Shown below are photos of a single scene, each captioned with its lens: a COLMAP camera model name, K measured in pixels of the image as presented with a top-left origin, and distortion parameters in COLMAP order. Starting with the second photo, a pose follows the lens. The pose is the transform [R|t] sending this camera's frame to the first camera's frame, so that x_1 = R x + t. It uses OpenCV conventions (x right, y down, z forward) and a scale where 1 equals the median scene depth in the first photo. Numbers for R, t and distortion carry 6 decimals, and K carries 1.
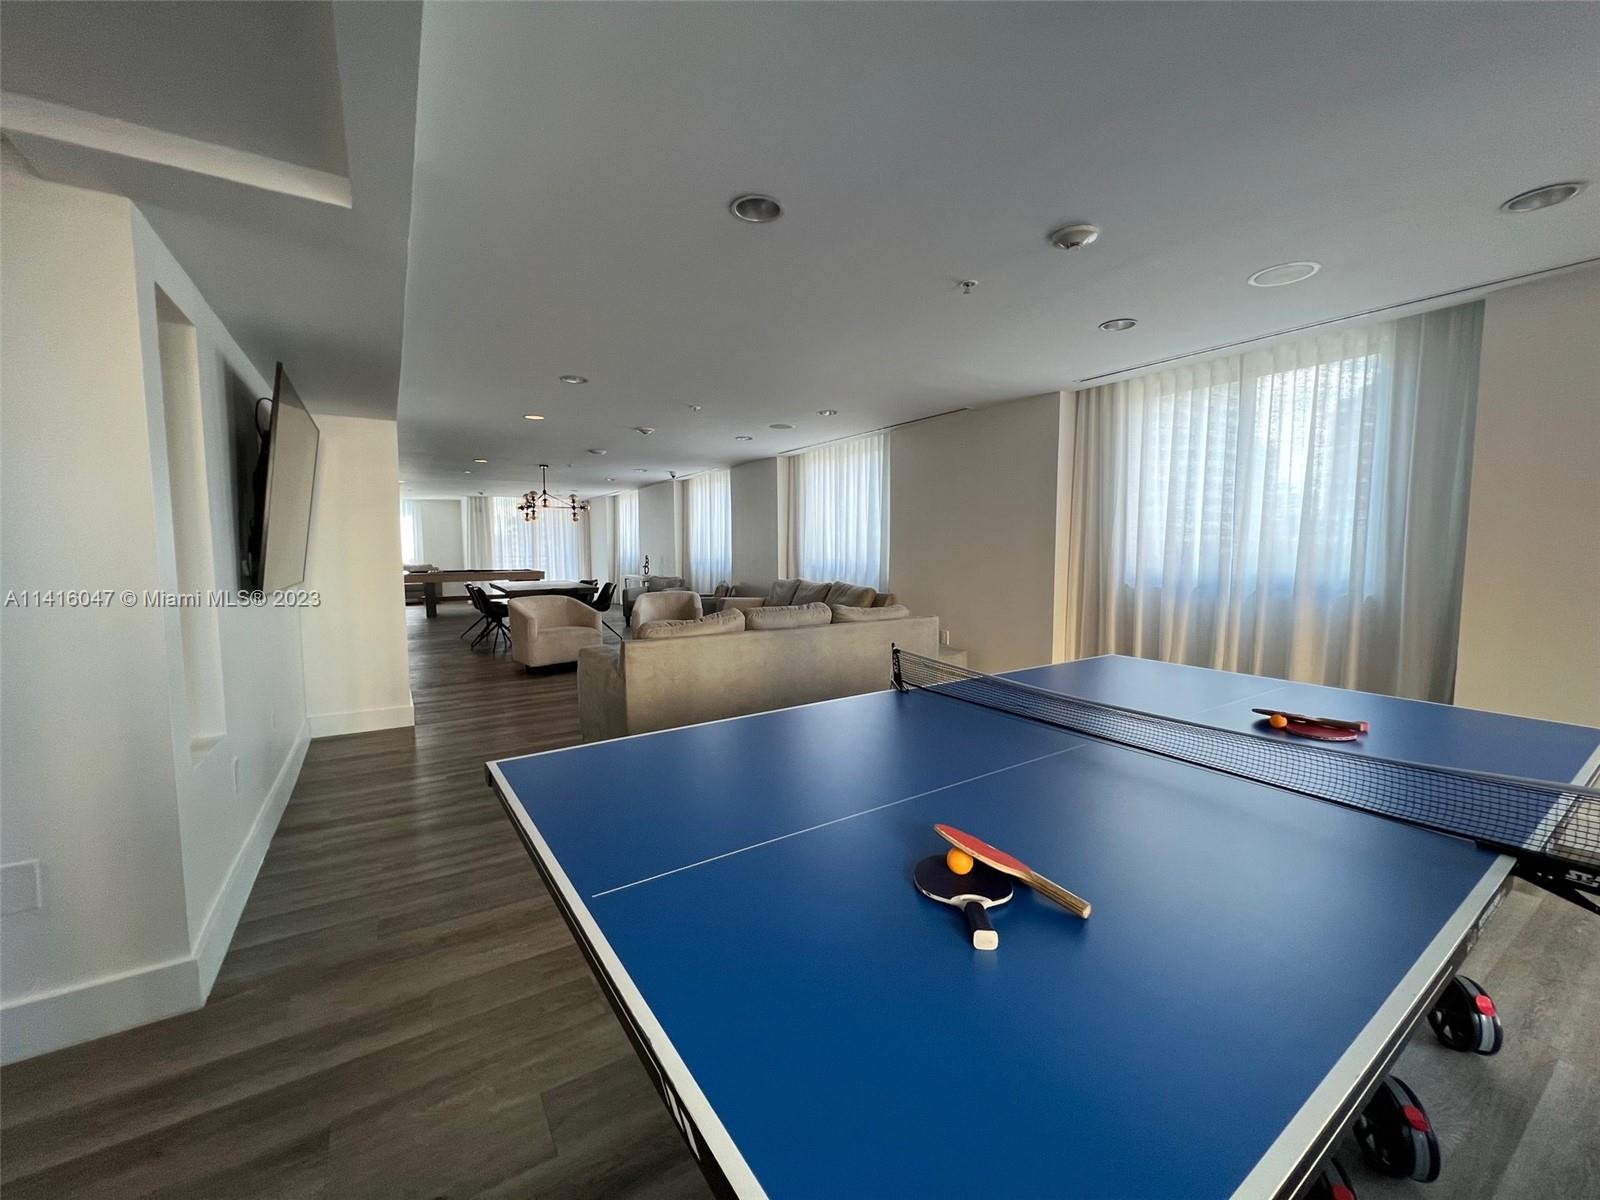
lens RADIAL K [[640.9, 0, 800.0], [0, 640.9, 600.0], [0, 0, 1]] dist [-0.000217, 0.000146]
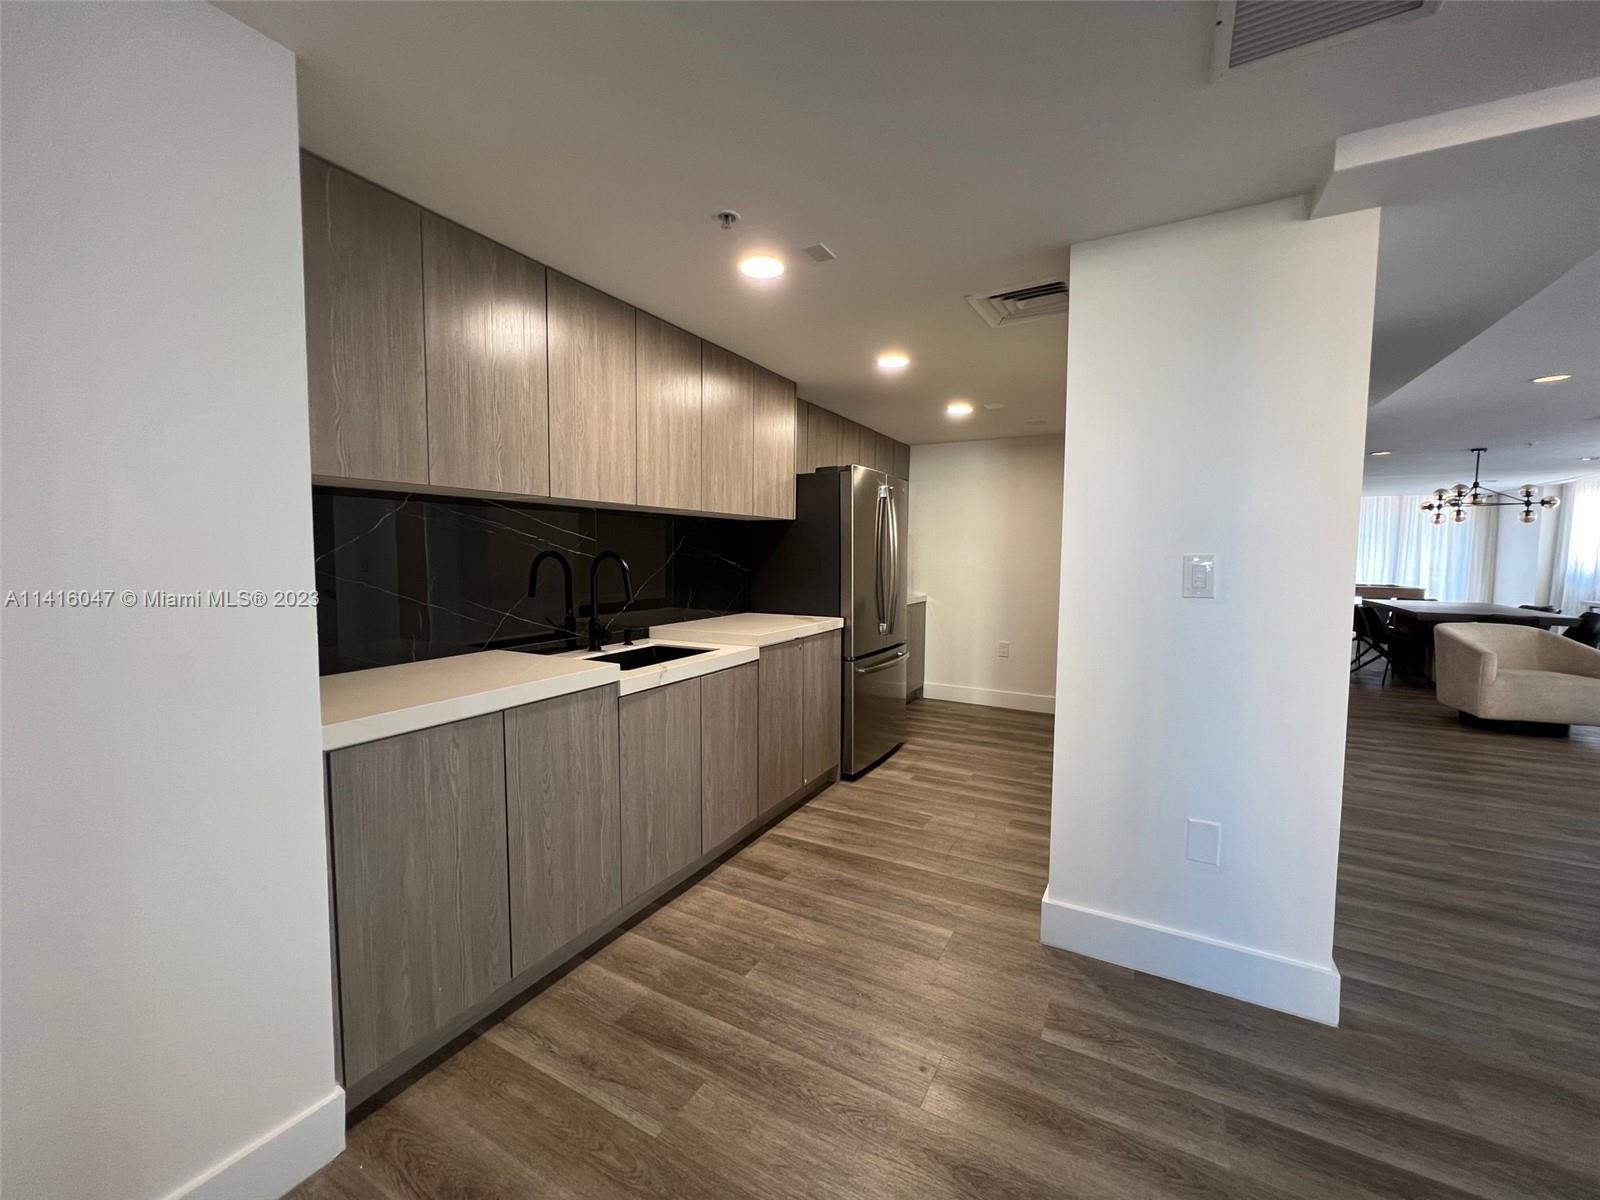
lens RADIAL K [[640.9, 0, 800.0], [0, 640.9, 600.0], [0, 0, 1]] dist [-0.000217, 0.000146]
pose [[0.470896, 0.069941, -0.879412, -0.143826], [-0.081672, 0.996027, 0.035483, 0.005614], [0.878400, 0.055115, 0.474738, -0.062170]]
